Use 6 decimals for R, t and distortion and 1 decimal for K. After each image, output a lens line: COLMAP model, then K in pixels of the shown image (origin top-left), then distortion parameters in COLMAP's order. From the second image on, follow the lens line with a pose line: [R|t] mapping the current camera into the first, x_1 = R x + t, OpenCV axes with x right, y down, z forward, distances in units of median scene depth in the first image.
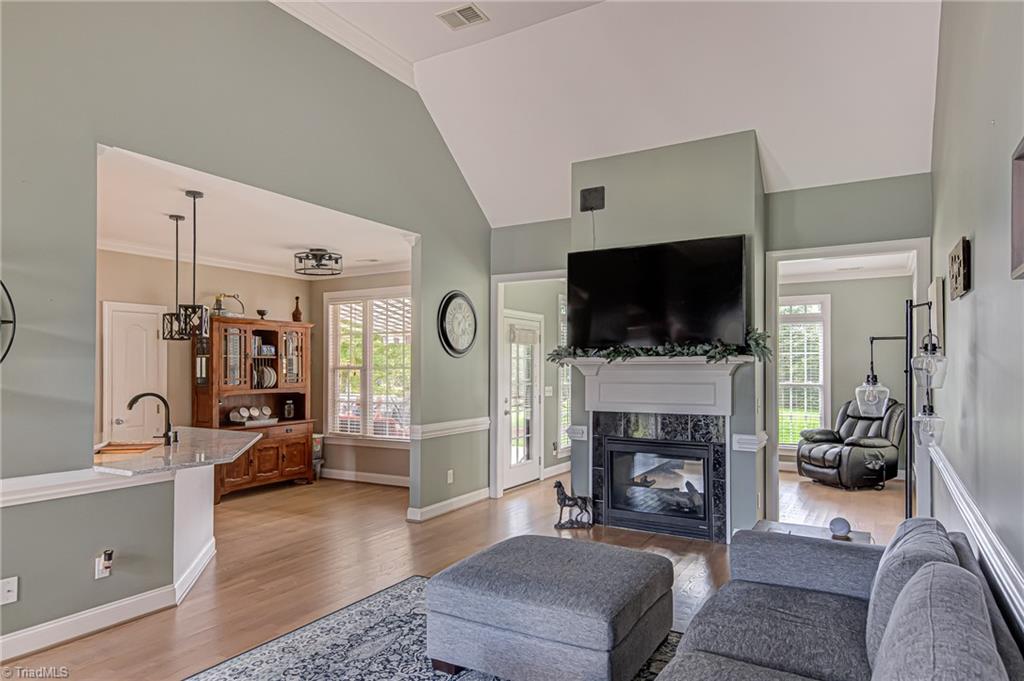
lens RADIAL K [[629.0, 0, 512.5], [0, 629.0, 361.1], [0, 0, 1]] dist [0.026740, -0.000540]
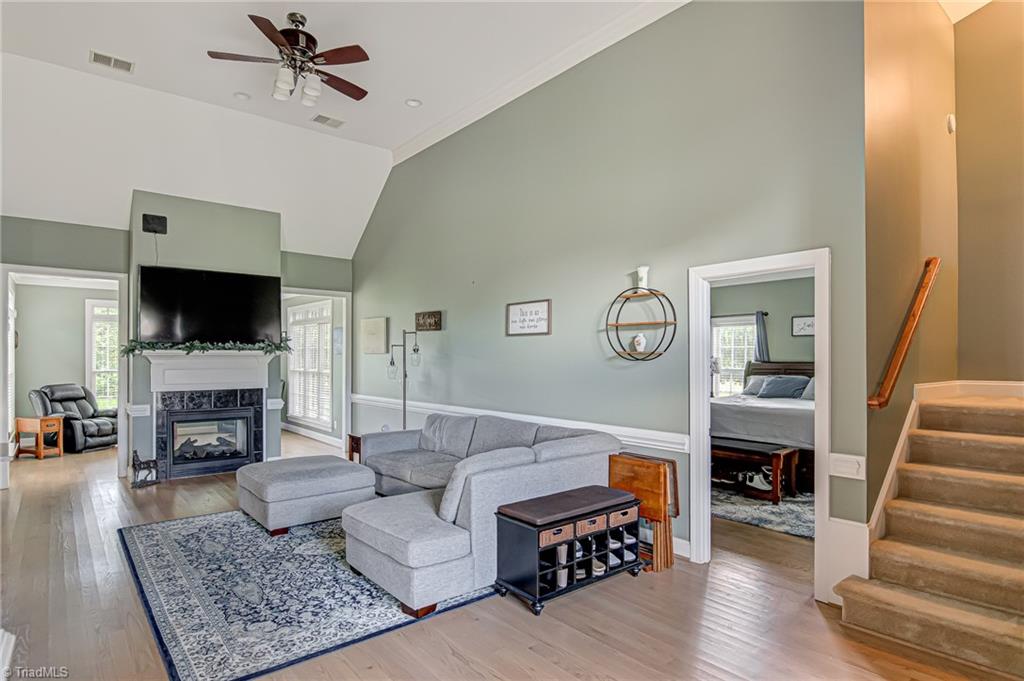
lens RADIAL K [[546.7, 0, 512.4], [0, 546.7, 357.7], [0, 0, 1]] dist [0.001225, -0.014079]
pose [[0.339507, 0.001518, 0.940602, -0.566169], [-0.011742, 0.999928, 0.002624, -0.000739], [-0.940530, -0.011935, 0.339501, -0.040397]]
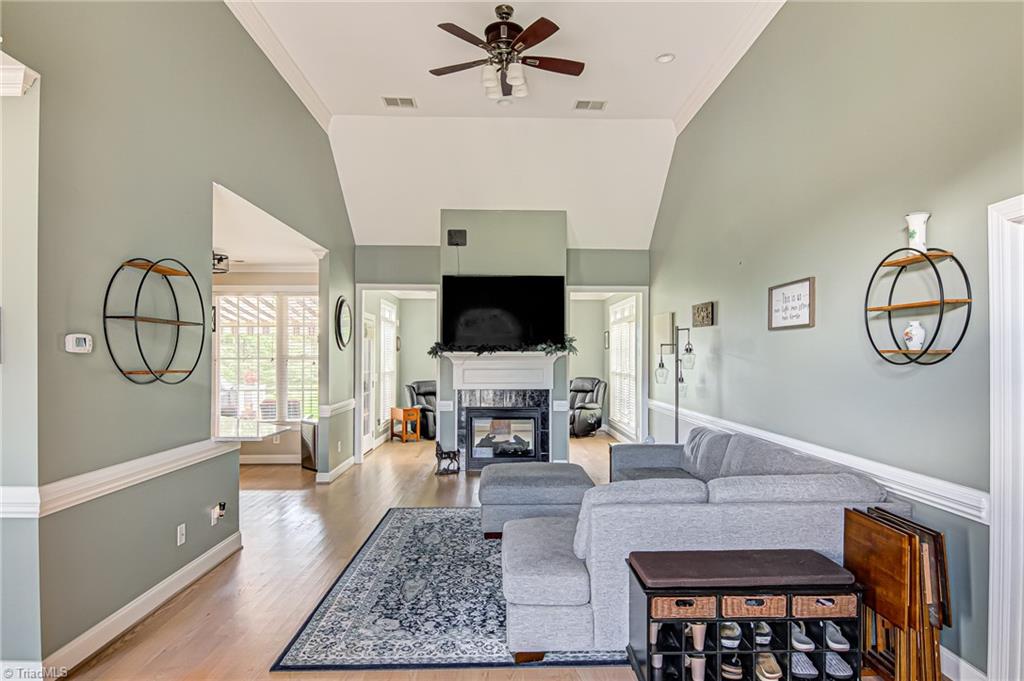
lens RADIAL K [[601.0, 0, 526.0], [0, 601.0, 355.0], [0, 0, 1]] dist [-0.004410, -0.002147]
pose [[0.842263, 0.003971, 0.539052, -0.396535], [-0.007522, 0.999962, 0.004385, -0.004114], [-0.539014, -0.007748, 0.842261, -0.174952]]
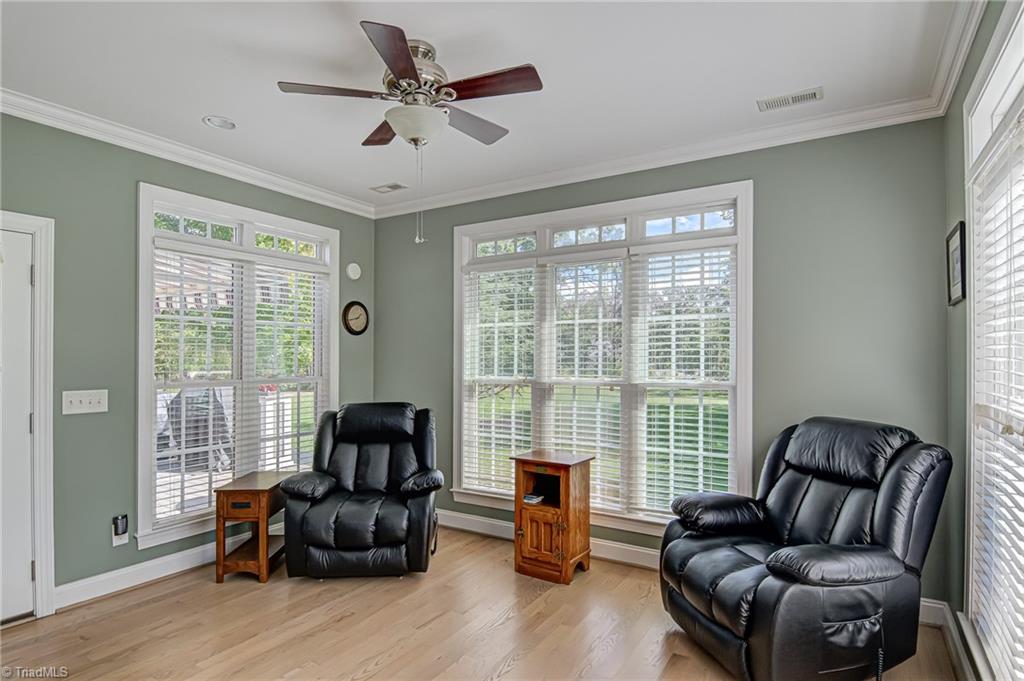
lens RADIAL K [[546.7, 0, 512.4], [0, 546.7, 357.7], [0, 0, 1]] dist [0.001225, -0.014079]
pose [[0.999813, 0.002639, -0.019150, 0.428428], [-0.002567, 0.999990, 0.003743, 0.019761], [0.019160, -0.003693, 0.999810, 0.768650]]
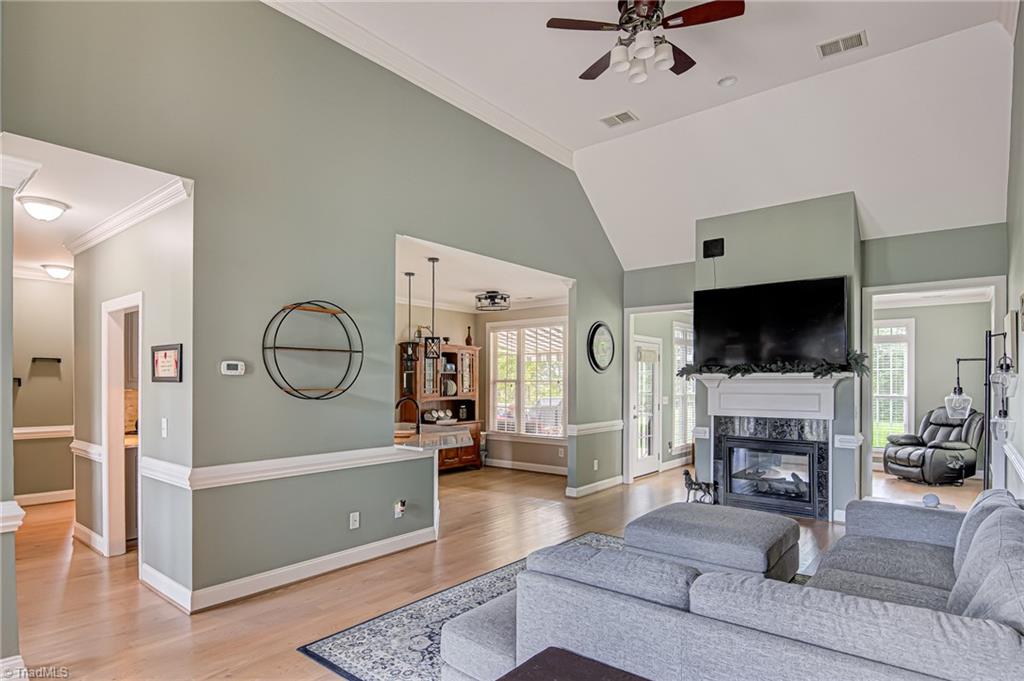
lens RADIAL K [[552.7, 0, 511.7], [0, 552.7, 377.9], [0, 0, 1]] dist [0.002928, -0.014897]
pose [[0.988009, 0.001511, -0.154389, -0.088028], [-0.000760, 0.999988, 0.004926, -0.001469], [0.154394, -0.004750, 0.987998, -0.138815]]
